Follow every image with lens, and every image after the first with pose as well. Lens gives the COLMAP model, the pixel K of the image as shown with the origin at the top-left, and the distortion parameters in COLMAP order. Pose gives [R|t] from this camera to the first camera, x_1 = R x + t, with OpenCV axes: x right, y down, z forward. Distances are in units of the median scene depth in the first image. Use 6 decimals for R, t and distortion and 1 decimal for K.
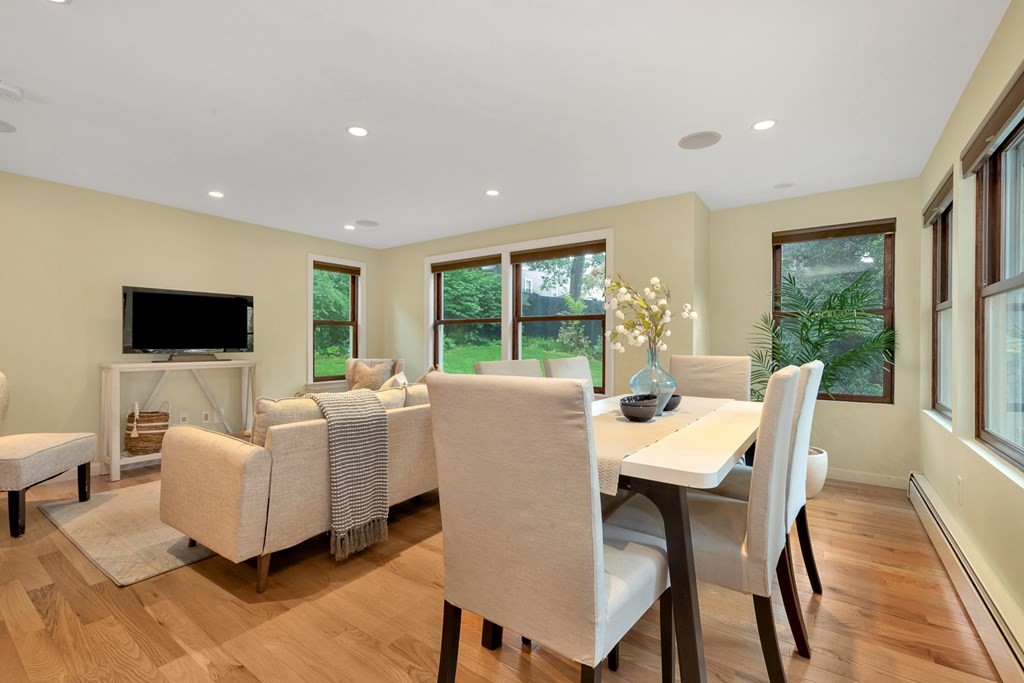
lens RADIAL K [[448.7, 0, 509.8], [0, 448.7, 345.3], [0, 0, 1]] dist [0.003492, -0.000092]
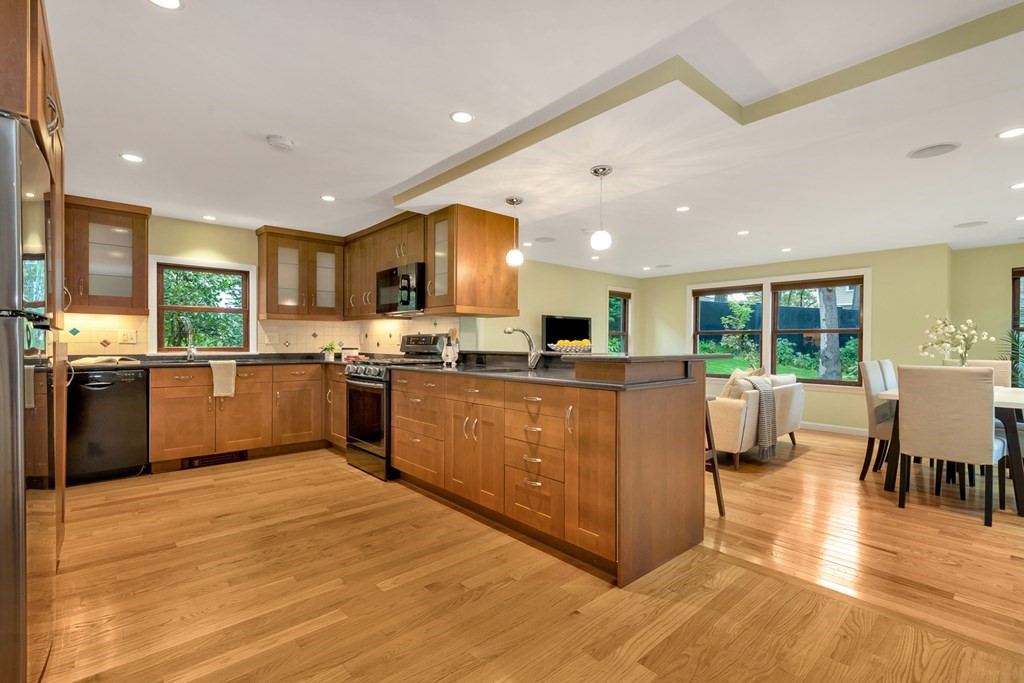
lens RADIAL K [[463.8, 0, 509.5], [0, 463.8, 346.2], [0, 0, 1]] dist [0.003003, 0.000254]
pose [[0.974992, 0.003052, -0.222218, -0.512411], [-0.003220, 0.999995, -0.000390, -0.012258], [0.222215, 0.001096, 0.974997, -0.619274]]
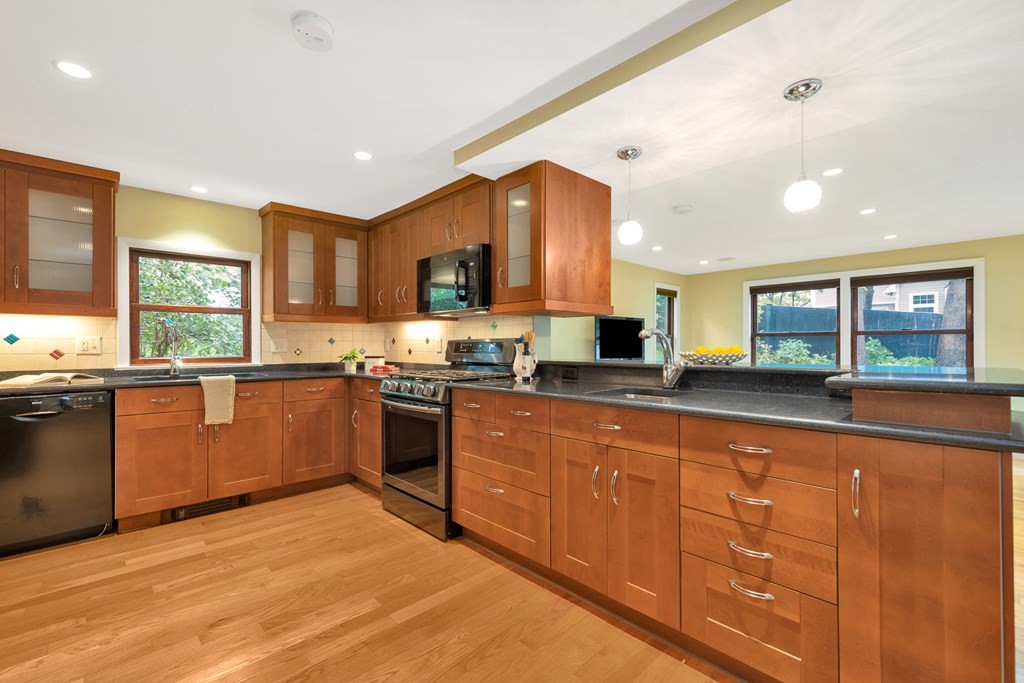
lens RADIAL K [[448.7, 0, 509.8], [0, 448.7, 345.3], [0, 0, 1]] dist [0.003492, -0.000092]
pose [[0.980497, -0.005427, -0.196460, -0.731410], [0.004027, 0.999964, -0.007526, -0.022452], [0.196494, 0.006588, 0.980483, -0.399952]]
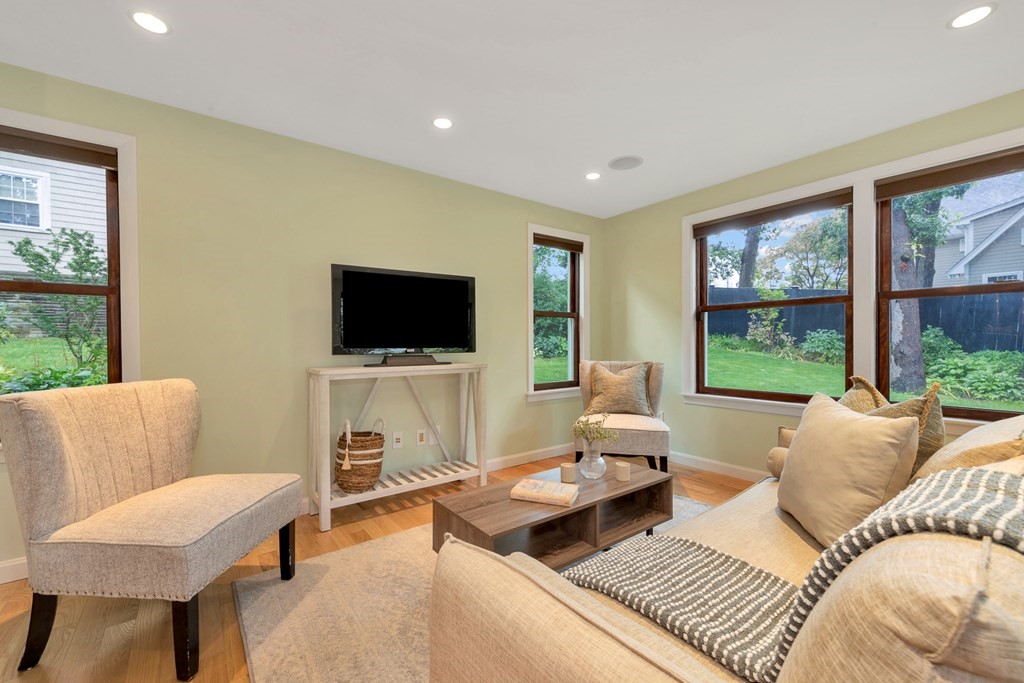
lens RADIAL K [[422.8, 0, 508.8], [0, 422.8, 346.8], [0, 0, 1]] dist [0.004219, 0.000119]
pose [[0.953514, -0.006784, -0.301272, -0.320865], [0.007668, 0.999969, 0.001752, 0.005289], [0.301251, -0.003981, 0.953537, 0.363742]]
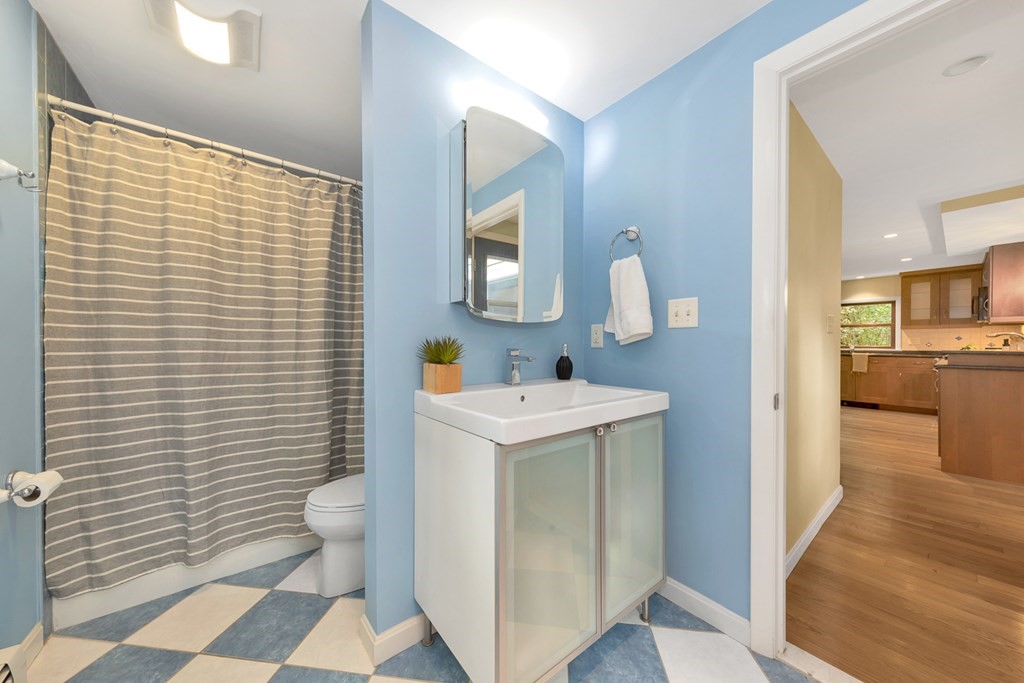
lens RADIAL K [[357.9, 0, 507.0], [0, 357.9, 344.6], [0, 0, 1]] dist [0.001508, 0.000149]
pose [[-0.271837, 0.002003, -0.962341, 0.478820], [-0.006422, 0.999972, 0.003896, -0.011246], [0.962322, 0.007239, -0.271816, -0.776700]]
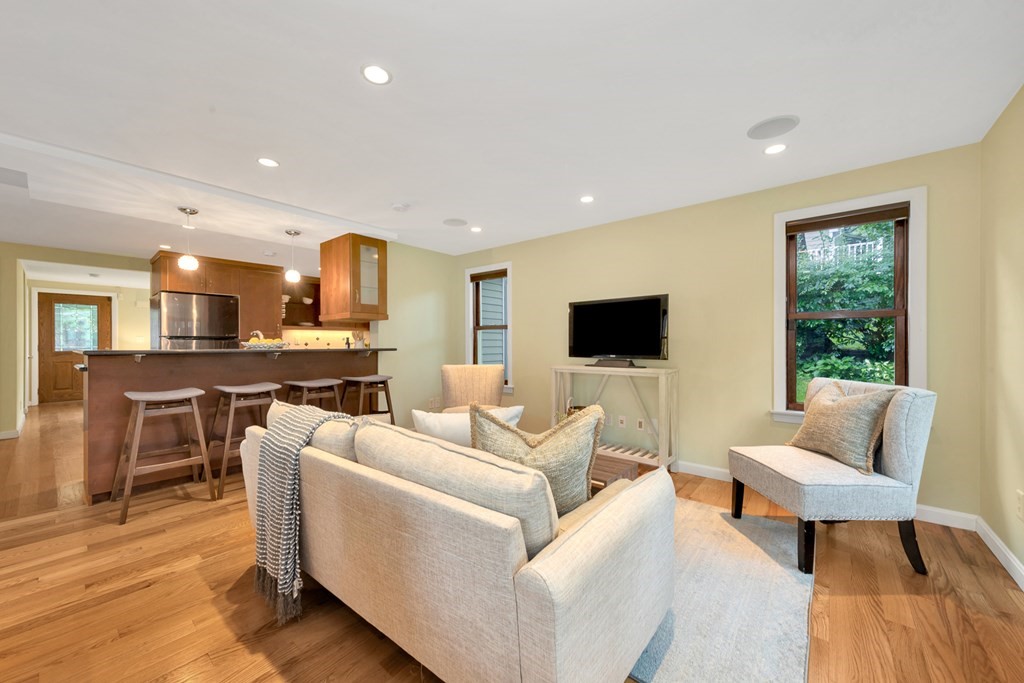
lens RADIAL K [[383.3, 0, 509.3], [0, 383.3, 344.5], [0, 0, 1]] dist [0.004216, 0.000181]
pose [[-0.076532, -0.001370, -0.997066, 0.180720], [-0.004824, 0.999988, -0.001003, -0.012471], [0.997055, 0.004733, -0.076538, 0.791062]]
